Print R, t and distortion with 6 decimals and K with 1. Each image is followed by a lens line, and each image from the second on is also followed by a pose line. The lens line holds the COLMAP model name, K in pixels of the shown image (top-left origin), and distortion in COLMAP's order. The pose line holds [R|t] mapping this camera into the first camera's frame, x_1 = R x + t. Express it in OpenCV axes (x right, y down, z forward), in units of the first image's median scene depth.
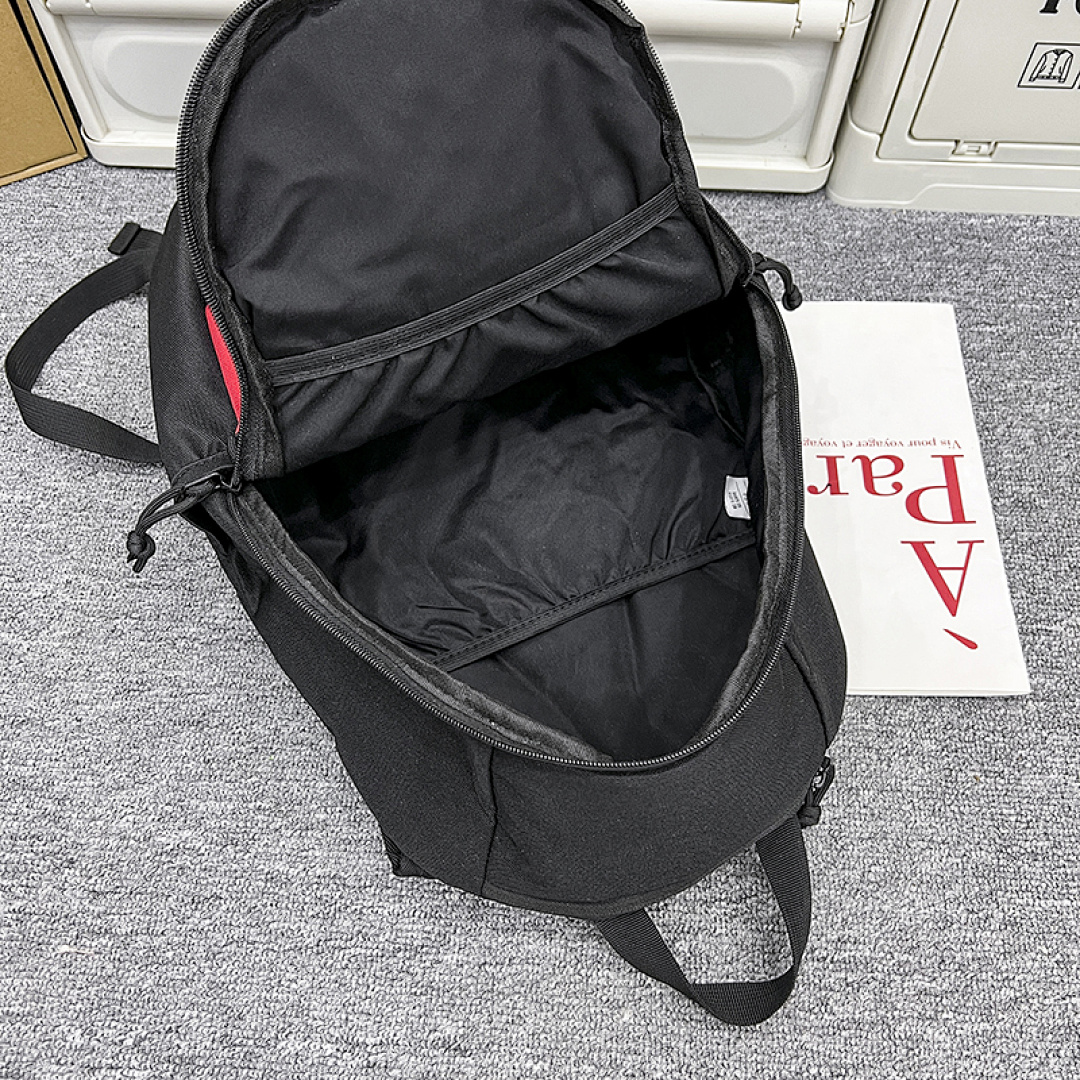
lens RADIAL K [[1091.0, 0, 533.6], [0, 1091.0, 537.5], [0, 0, 1]] dist [0.004272, 0.007166]
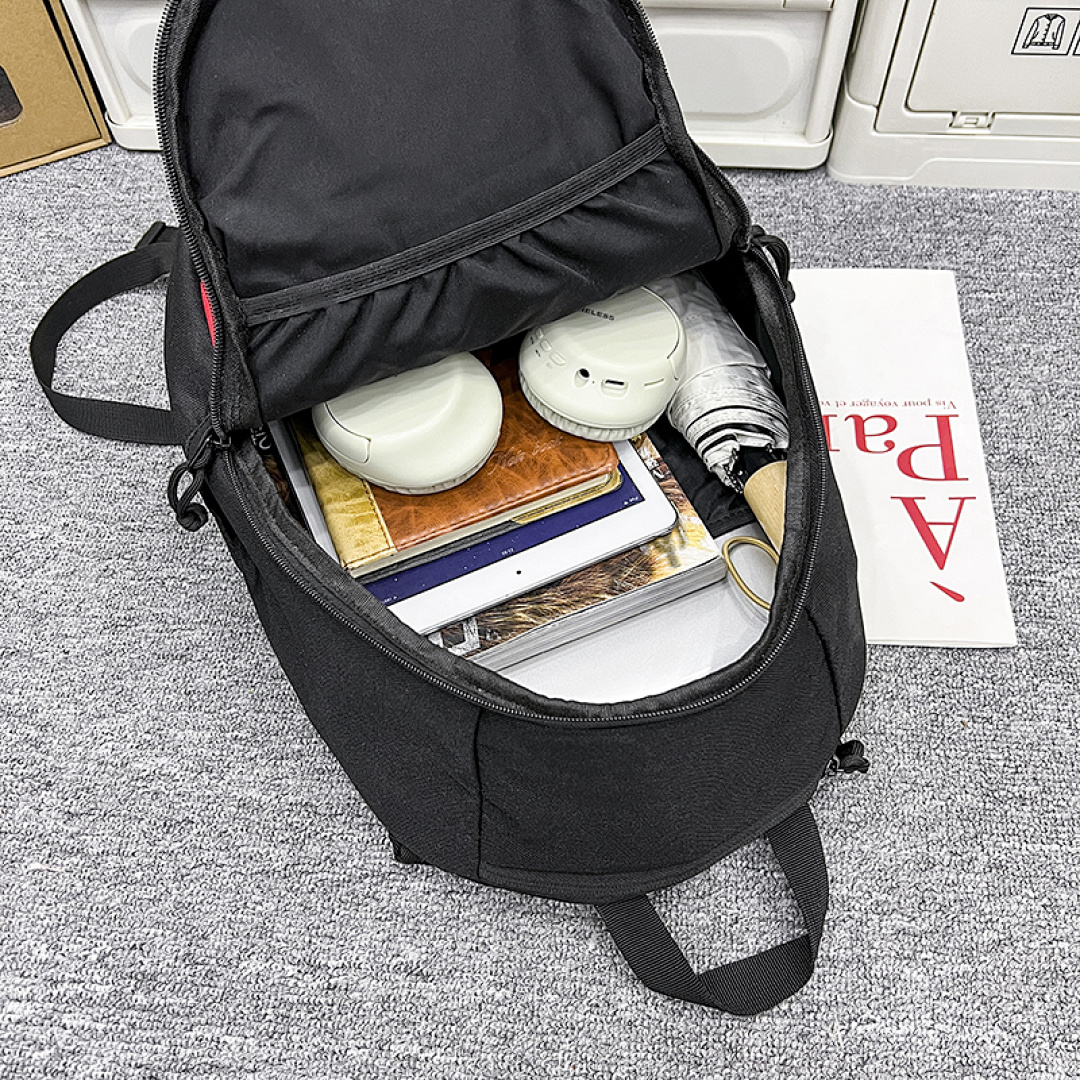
lens RADIAL K [[1091.0, 0, 533.6], [0, 1091.0, 537.5], [0, 0, 1]] dist [0.004272, 0.007166]
pose [[0.998779, 0.010483, -0.048267, 0.069901], [-0.013323, 0.998175, -0.058895, 0.121378], [0.047562, 0.059466, 0.997097, 0.000834]]
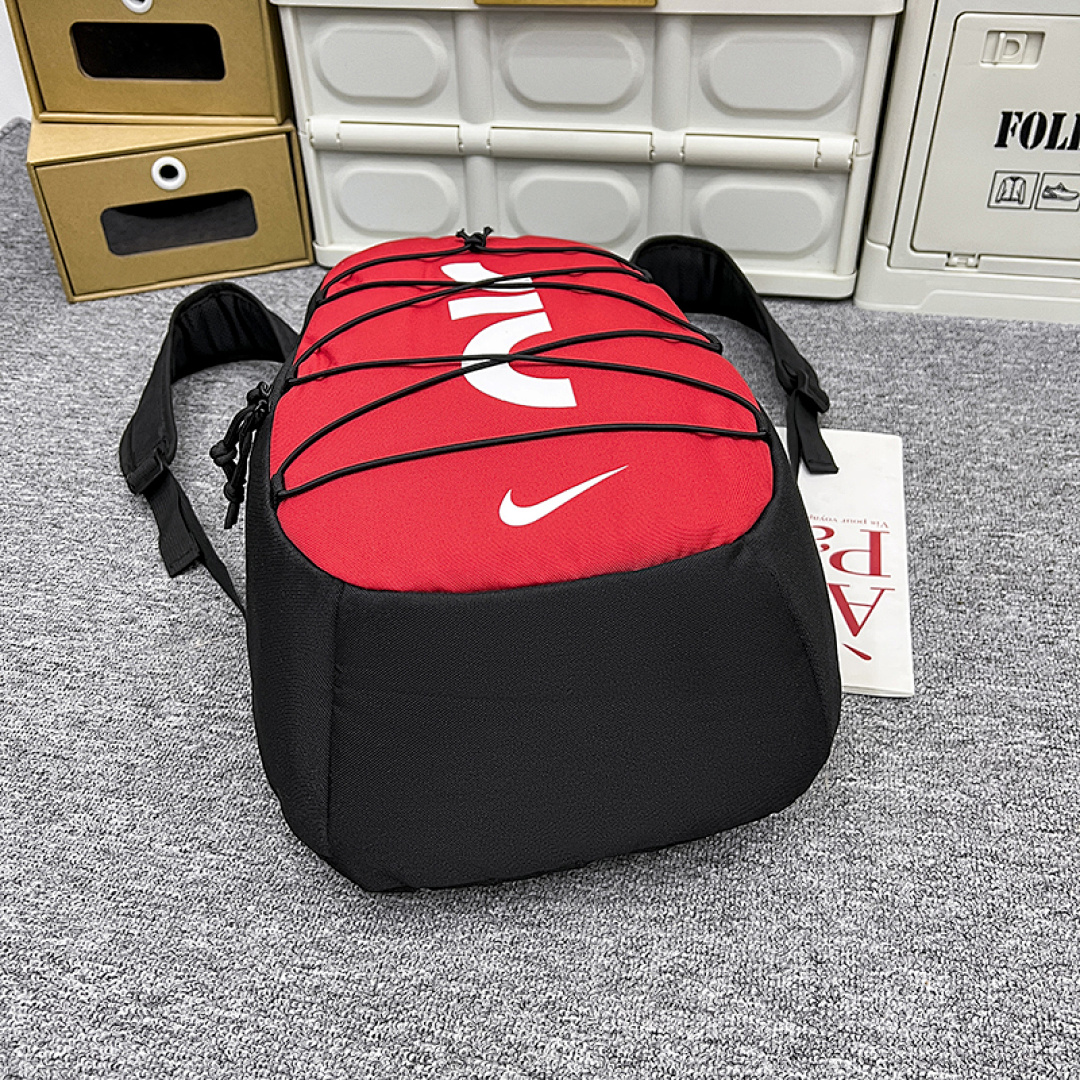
lens RADIAL K [[1088.3, 0, 537.8], [0, 1088.3, 549.5], [0, 0, 1]] dist [0.009544, 0.011334]
pose [[0.988997, 0.069035, -0.130836, 0.120892], [-0.111937, 0.927466, -0.356759, 0.656035], [0.096717, 0.367479, 0.924989, -0.187453]]
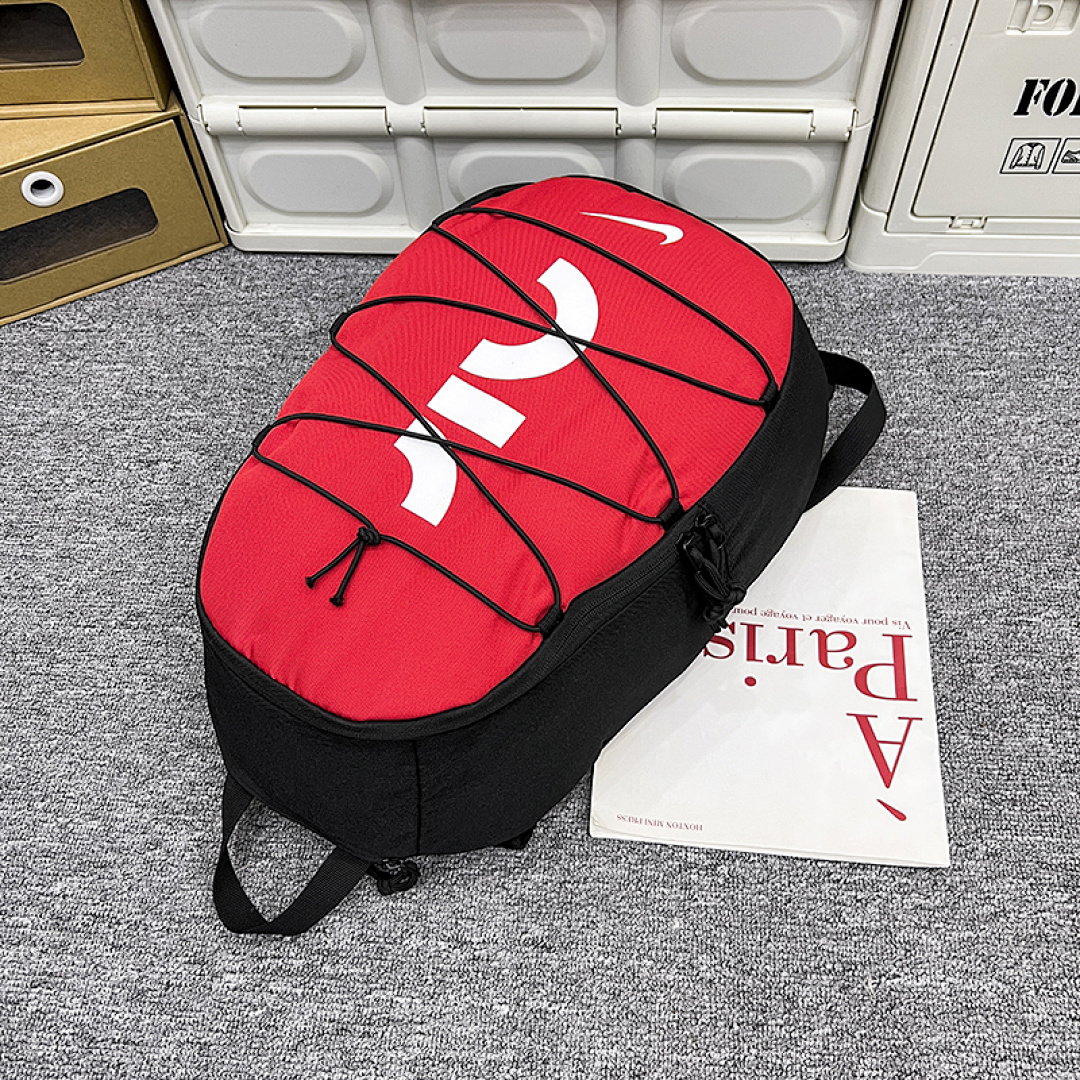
lens RADIAL K [[1085.8, 0, 540.0], [0, 1085.8, 540.0], [0, 0, 1]] dist [0.013804, 0.001623]
pose [[0.998719, -0.008229, -0.049933, -0.006859], [0.006155, 0.999117, -0.041550, 0.046236], [0.050231, 0.041189, 0.997888, -0.253039]]
